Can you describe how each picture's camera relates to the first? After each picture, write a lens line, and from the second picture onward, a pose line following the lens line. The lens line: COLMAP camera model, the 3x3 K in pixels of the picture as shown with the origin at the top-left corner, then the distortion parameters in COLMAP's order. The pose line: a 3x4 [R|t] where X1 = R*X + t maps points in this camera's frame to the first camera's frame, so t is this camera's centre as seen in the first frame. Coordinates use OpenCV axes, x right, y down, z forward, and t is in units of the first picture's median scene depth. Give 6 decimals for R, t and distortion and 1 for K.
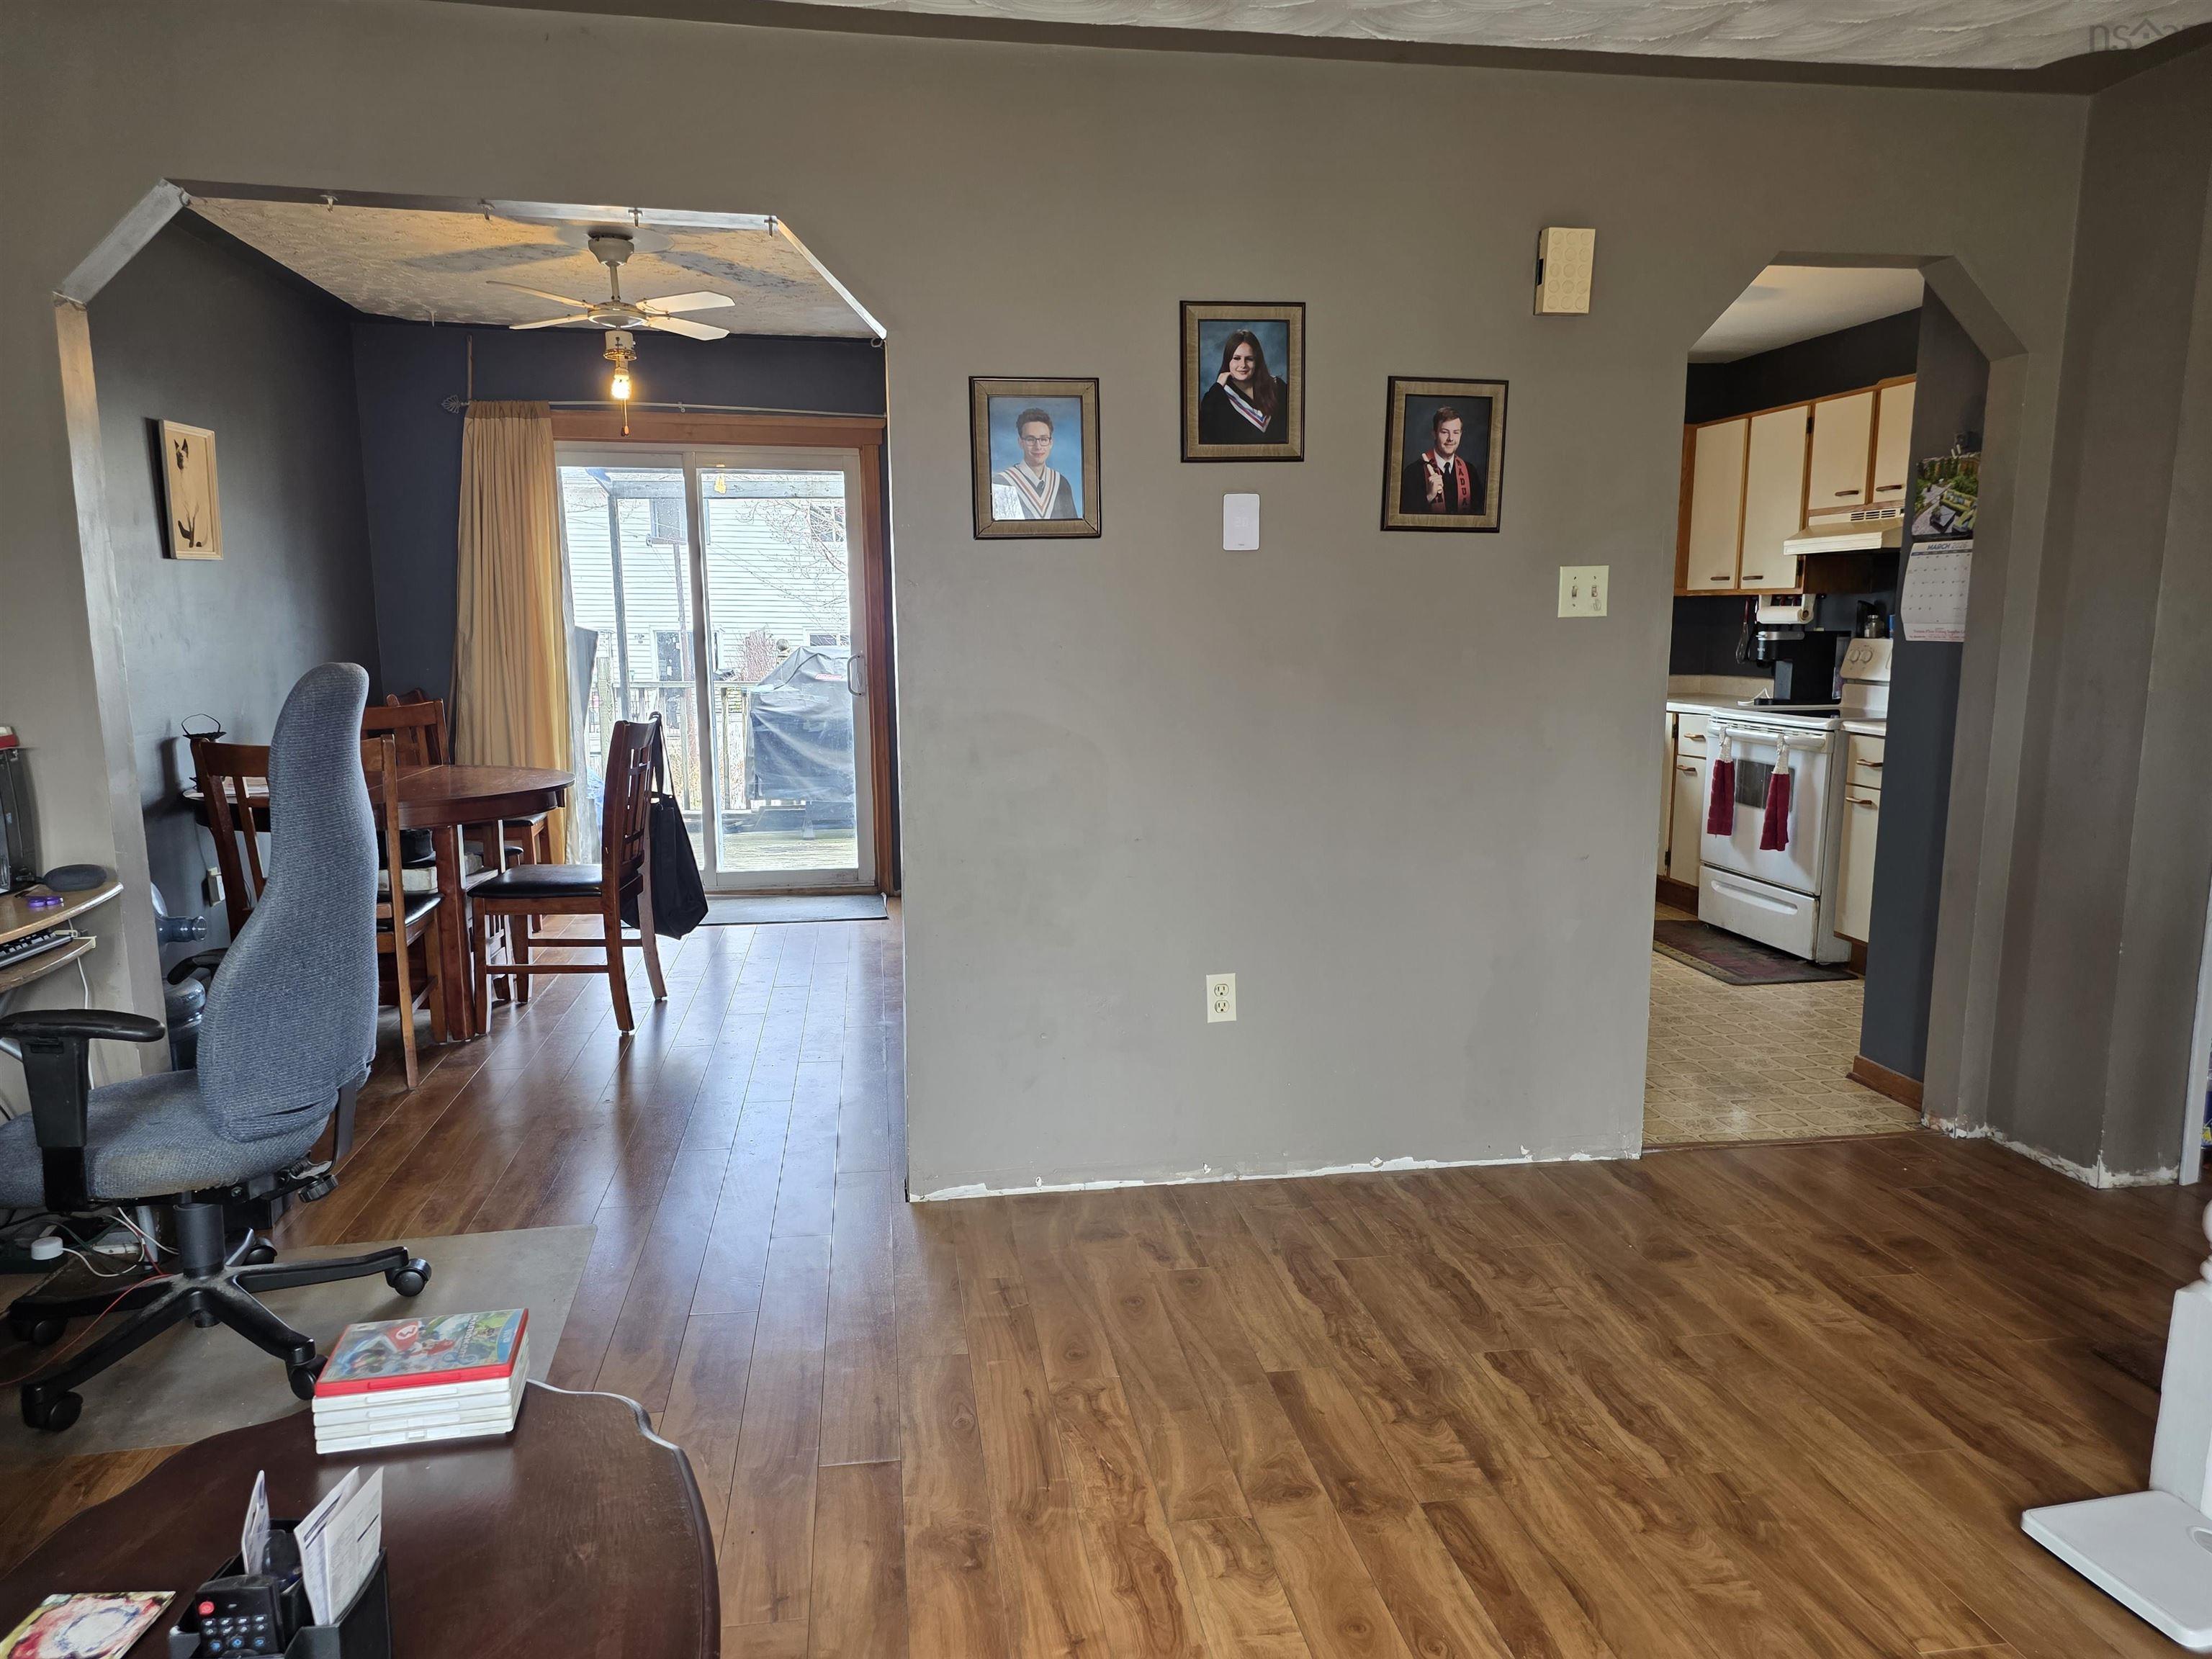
lens RADIAL K [[1468.7, 0, 1116.1], [0, 1468.7, 846.7], [0, 0, 1]] dist [0.076582, -0.068109]
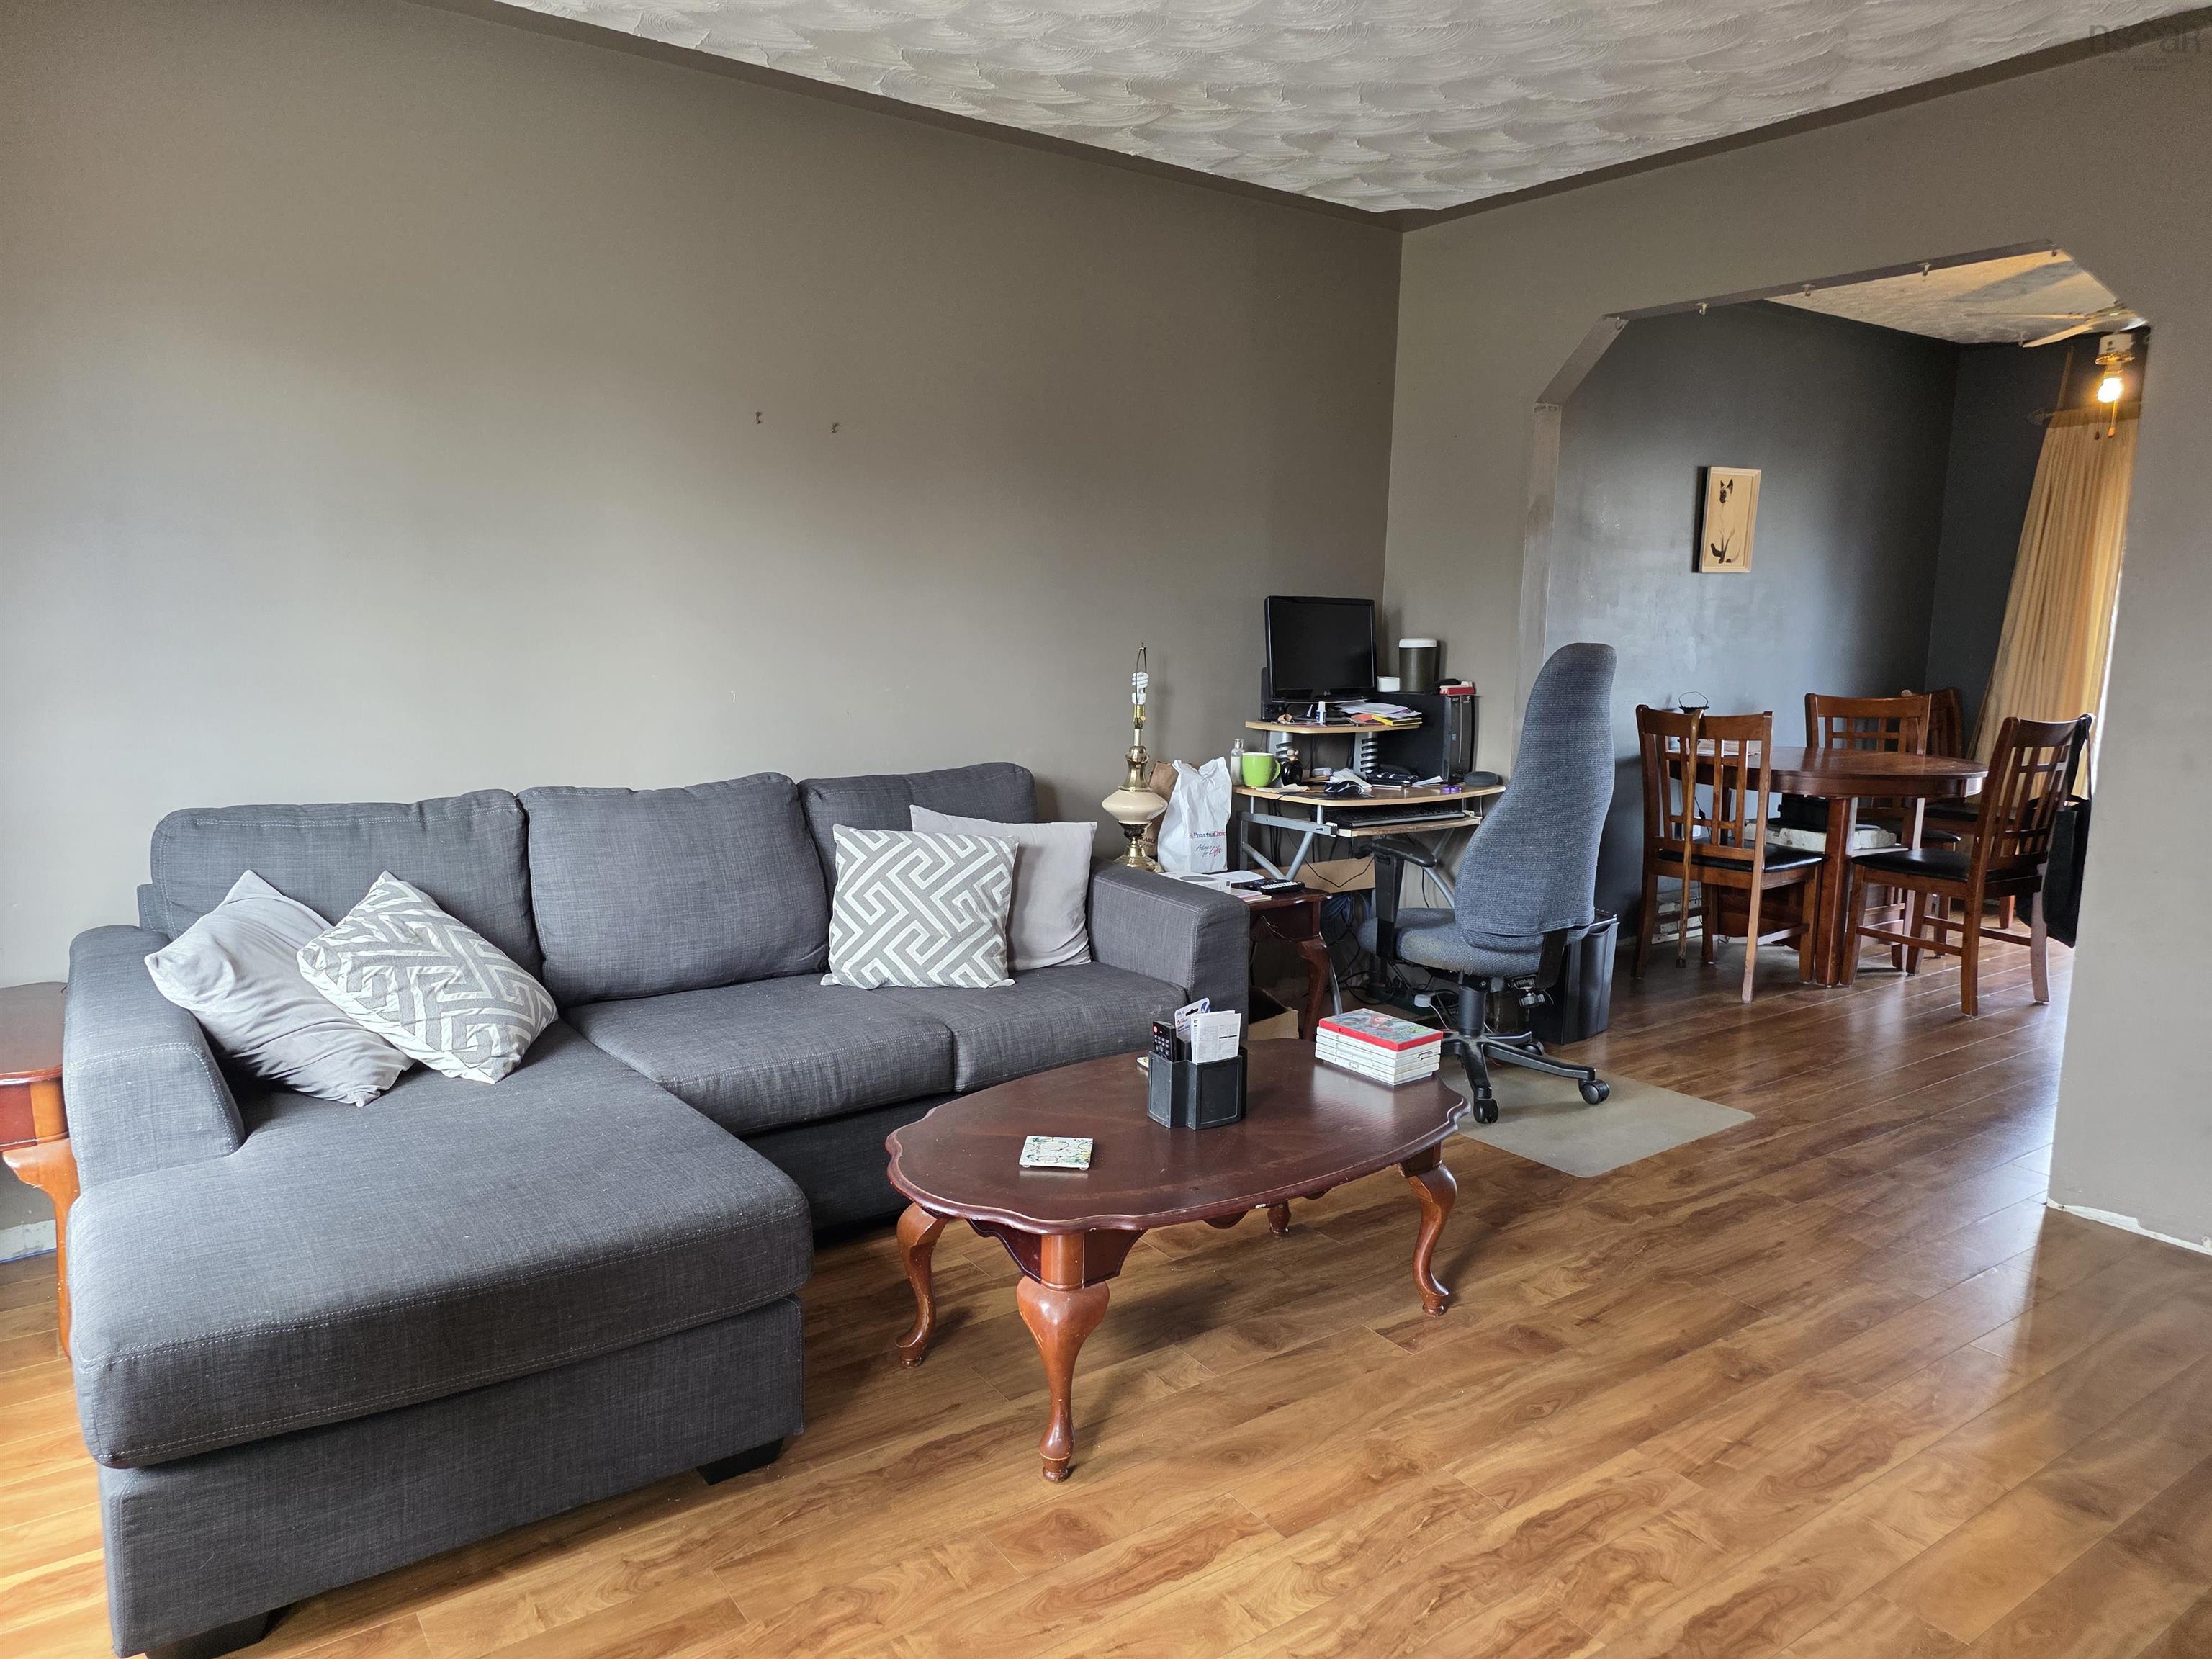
lens RADIAL K [[1468.7, 0, 1098.4], [0, 1468.7, 840.4], [0, 0, 1]] dist [0.076582, -0.068109]
pose [[0.438483, 0.143585, -0.887196, 0.322161], [-0.153883, 0.984572, 0.083291, 0.010776], [0.885468, 0.100003, 0.453813, -0.031504]]
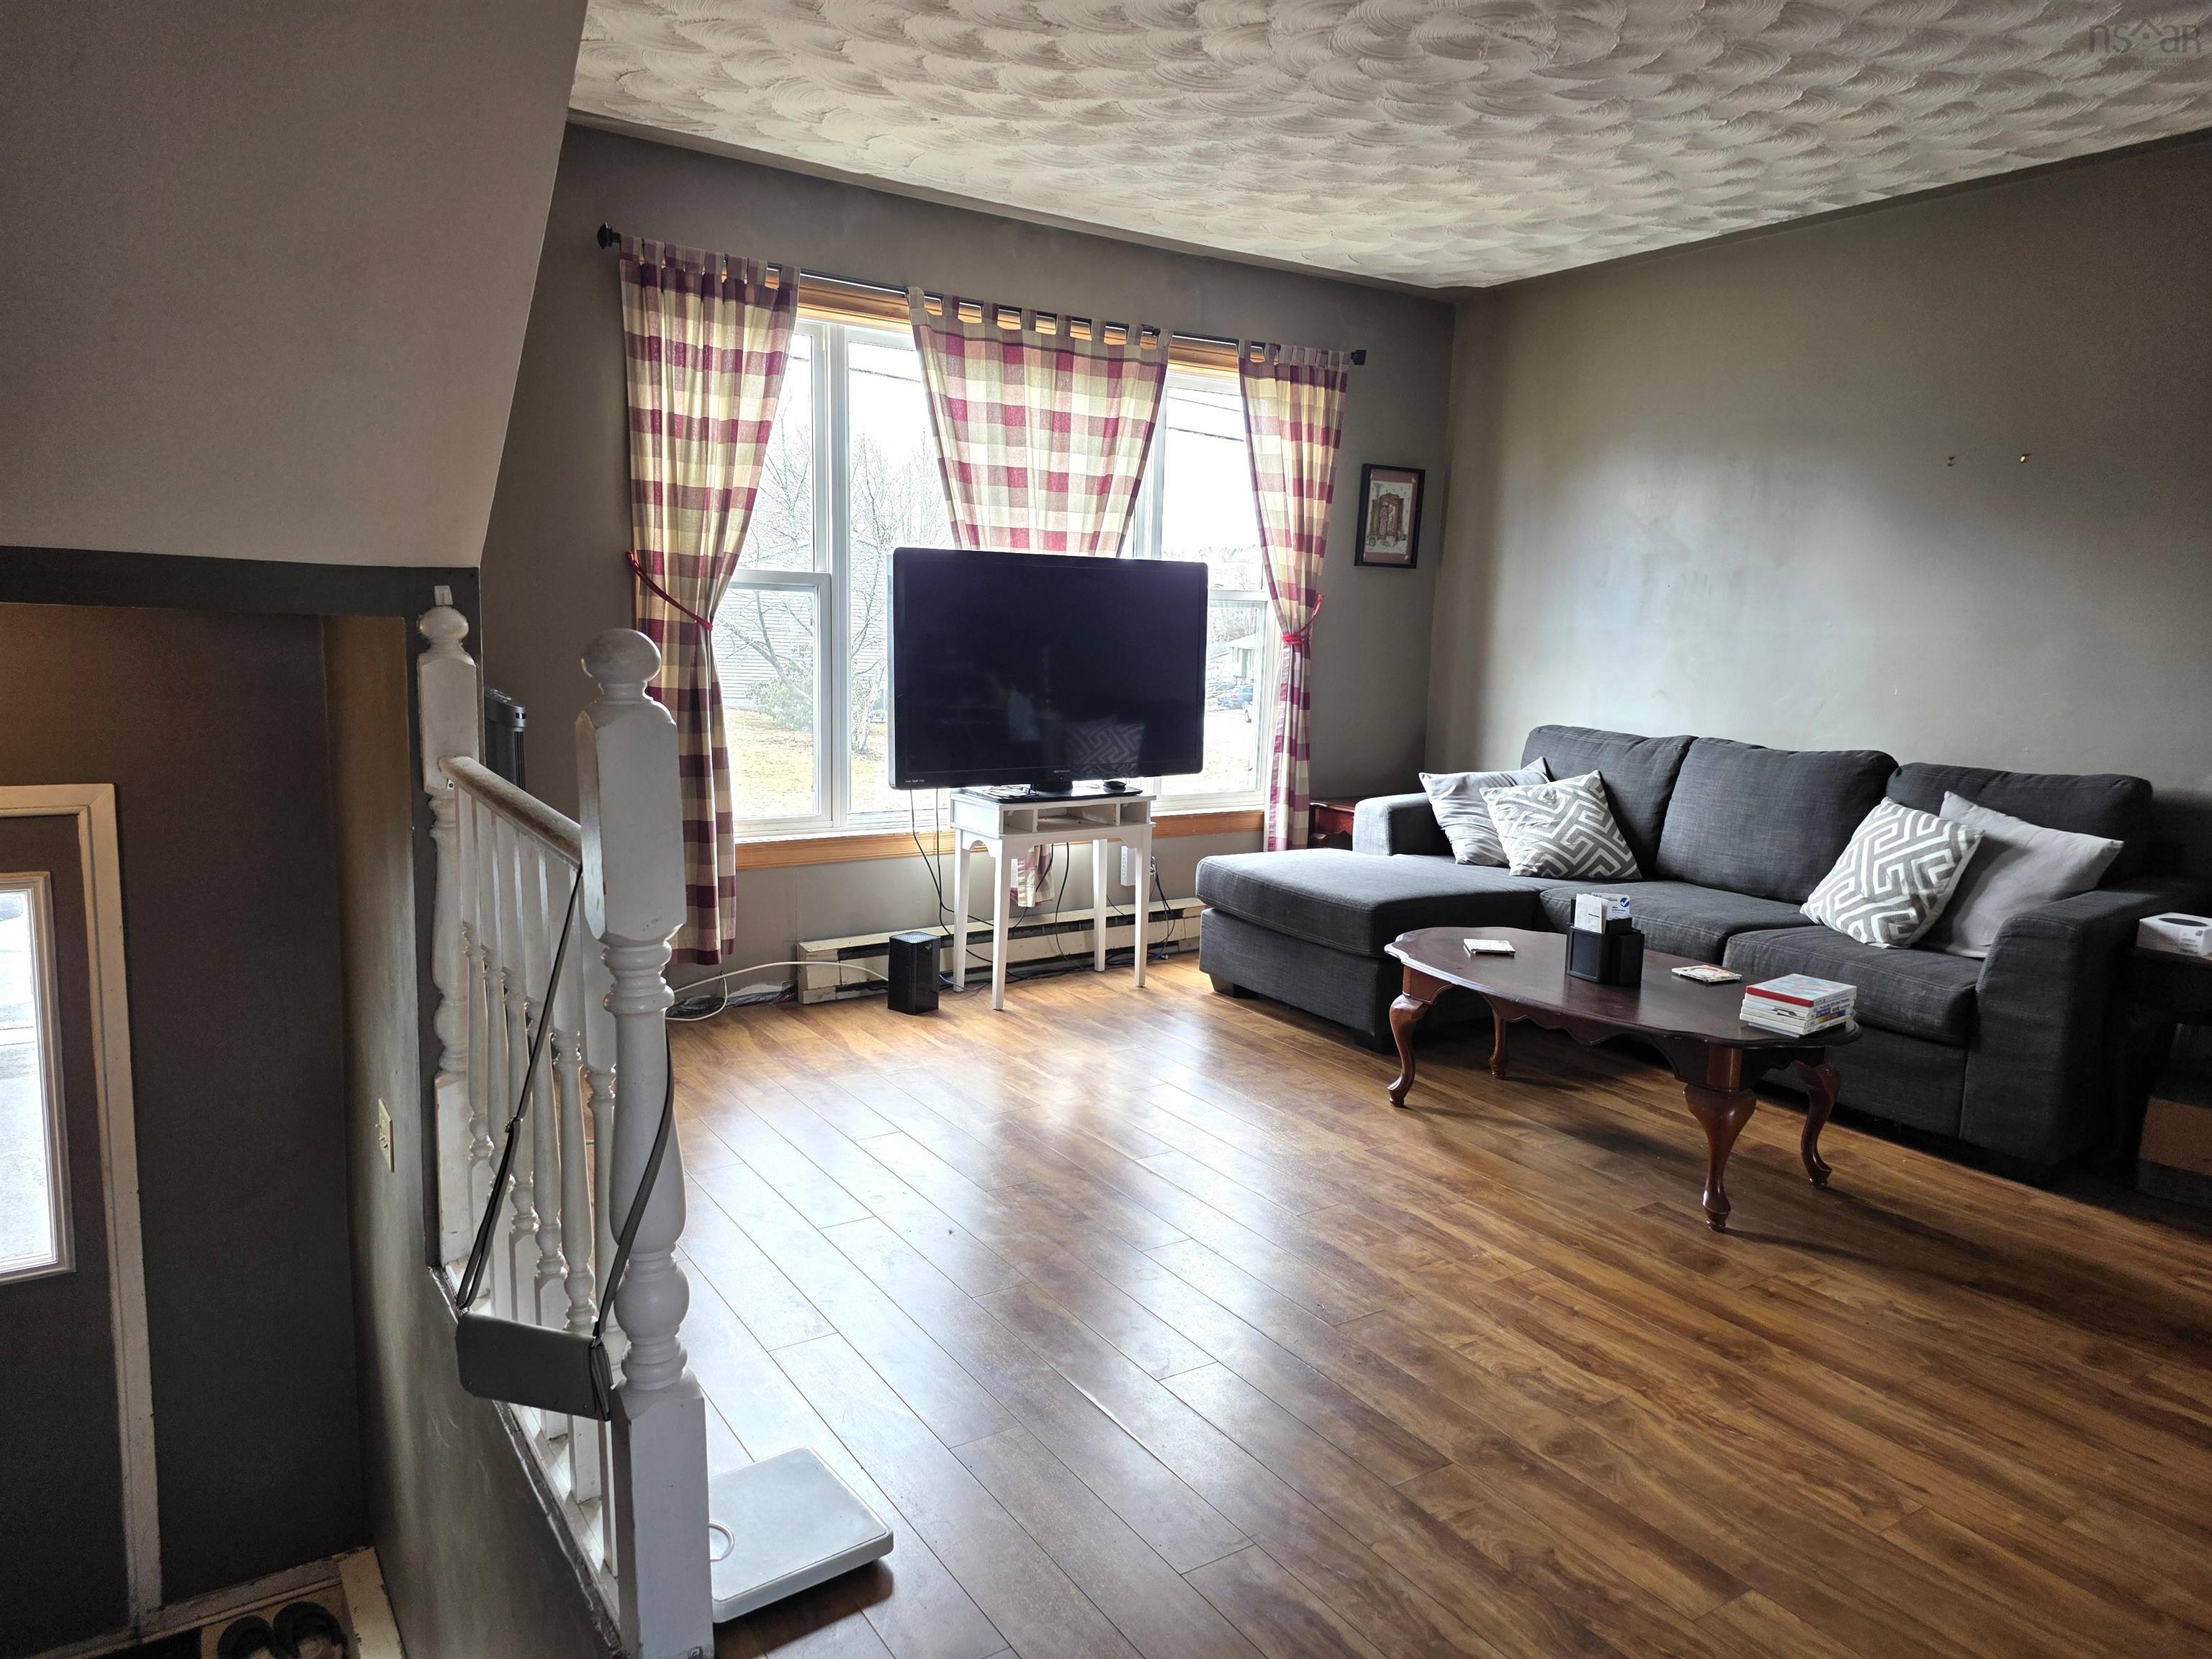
lens RADIAL K [[1468.7, 0, 1116.9], [0, 1468.7, 832.8], [0, 0, 1]] dist [0.076582, -0.068109]
pose [[-0.910395, 0.036779, -0.412101, 0.398121], [-0.091556, 0.953439, 0.287353, -0.114378], [0.403482, 0.299335, -0.864639, 0.811848]]
